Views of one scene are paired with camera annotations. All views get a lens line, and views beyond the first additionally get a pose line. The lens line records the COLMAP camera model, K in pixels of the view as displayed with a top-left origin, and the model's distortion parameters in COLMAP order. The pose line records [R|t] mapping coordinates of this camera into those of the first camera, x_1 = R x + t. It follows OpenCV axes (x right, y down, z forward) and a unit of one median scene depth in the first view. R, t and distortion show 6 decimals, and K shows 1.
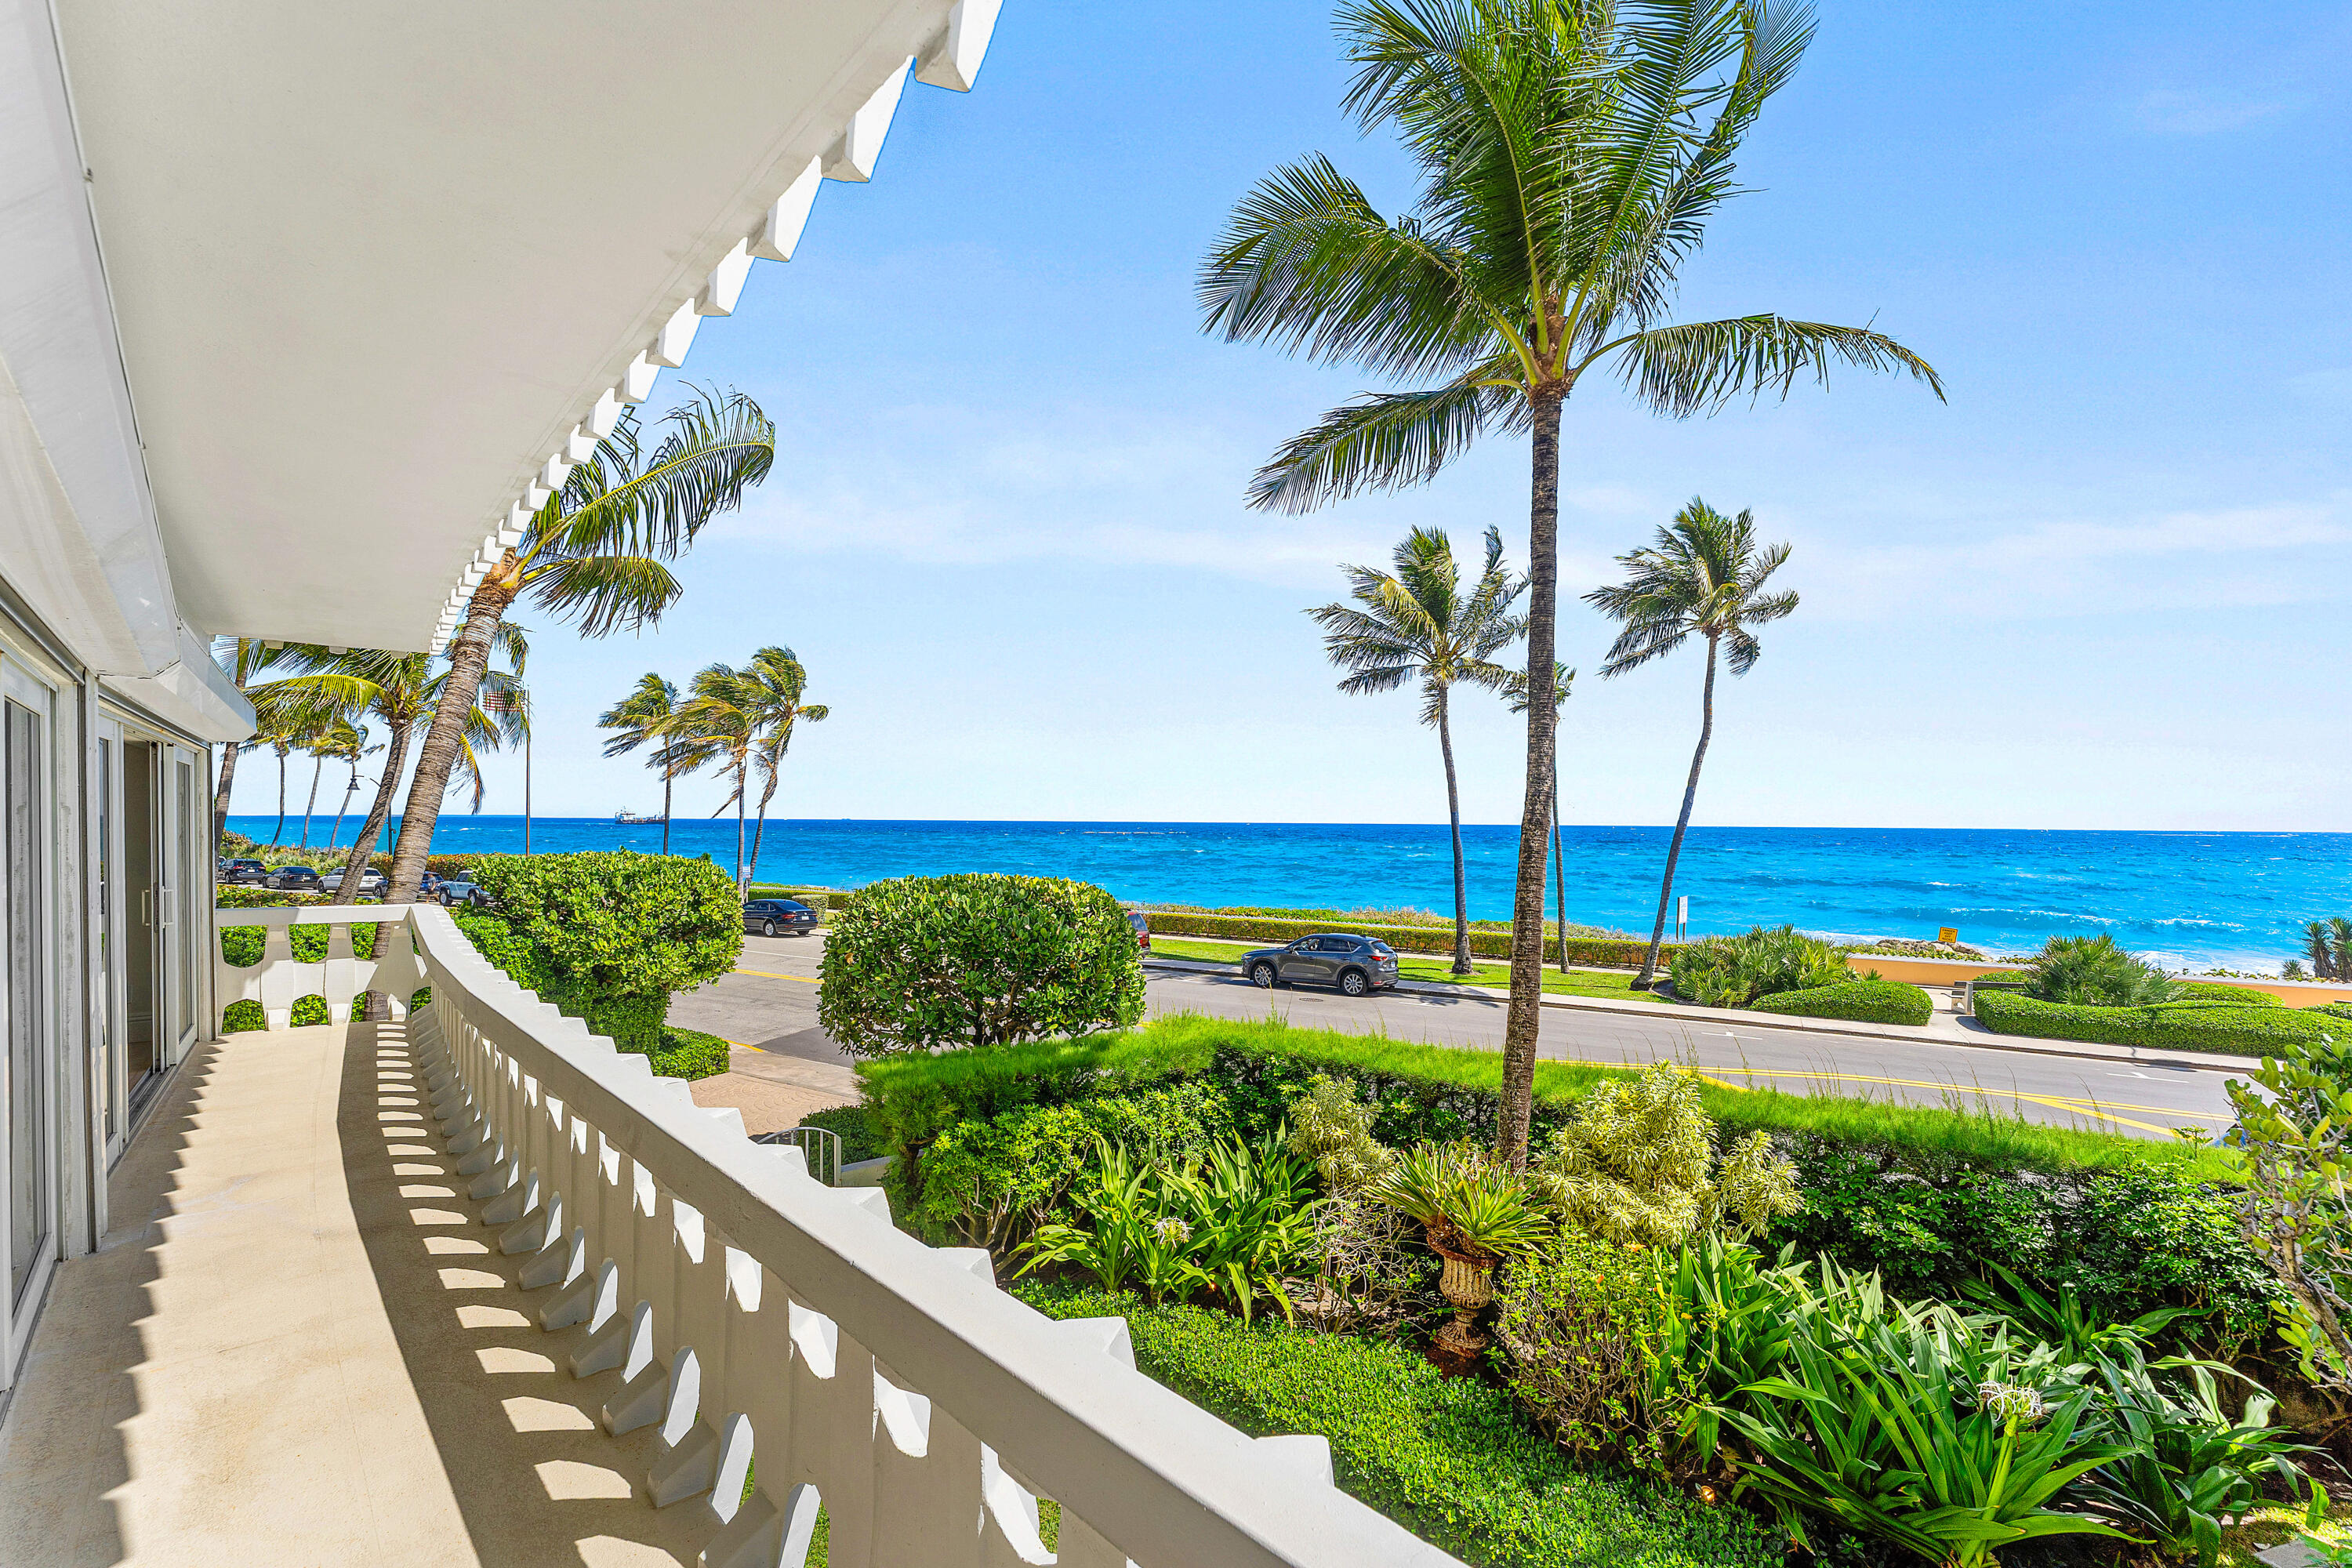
lens RADIAL K [[960.5, 0, 1190.6], [0, 960.5, 820.9], [0, 0, 1]] dist [-0.003322, 0.001251]
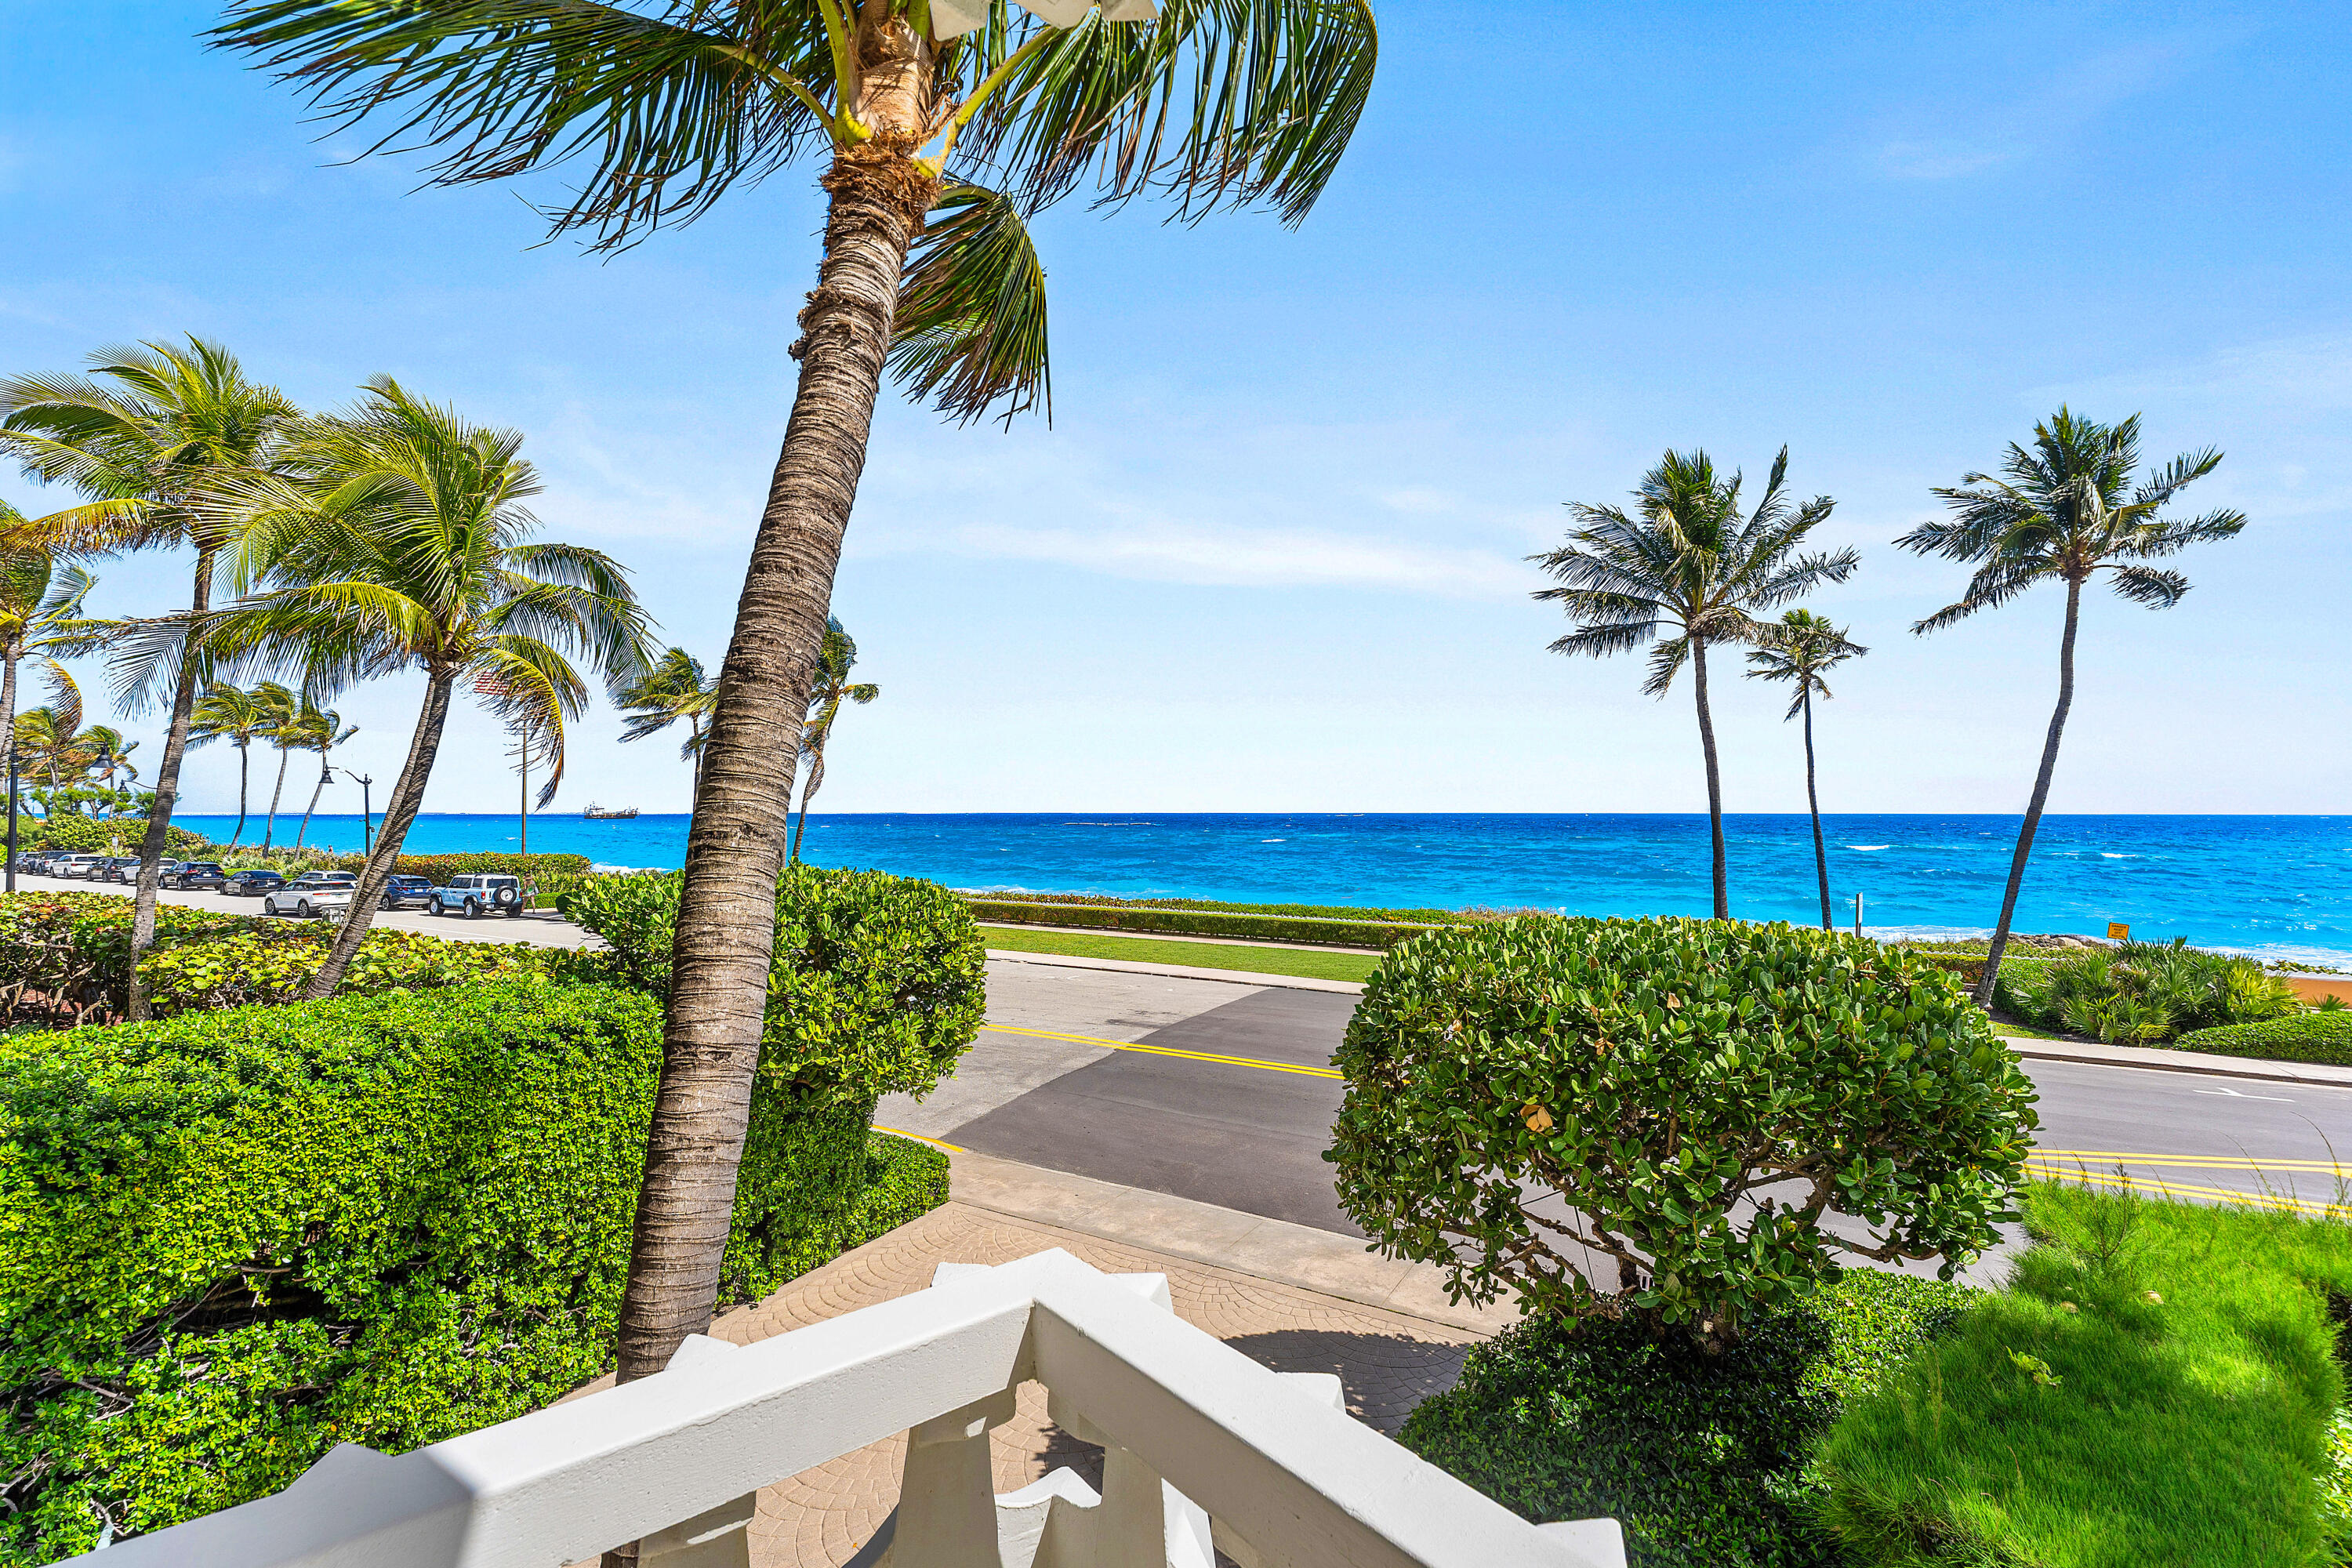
lens RADIAL K [[960.5, 0, 1198.1], [0, 960.5, 796.5], [0, 0, 1]] dist [-0.003322, 0.001251]
pose [[0.999634, -0.006501, 0.026246, -0.216939], [0.006906, 0.999858, -0.015368, -0.001765], [-0.026143, 0.015544, 0.999537, 0.224019]]
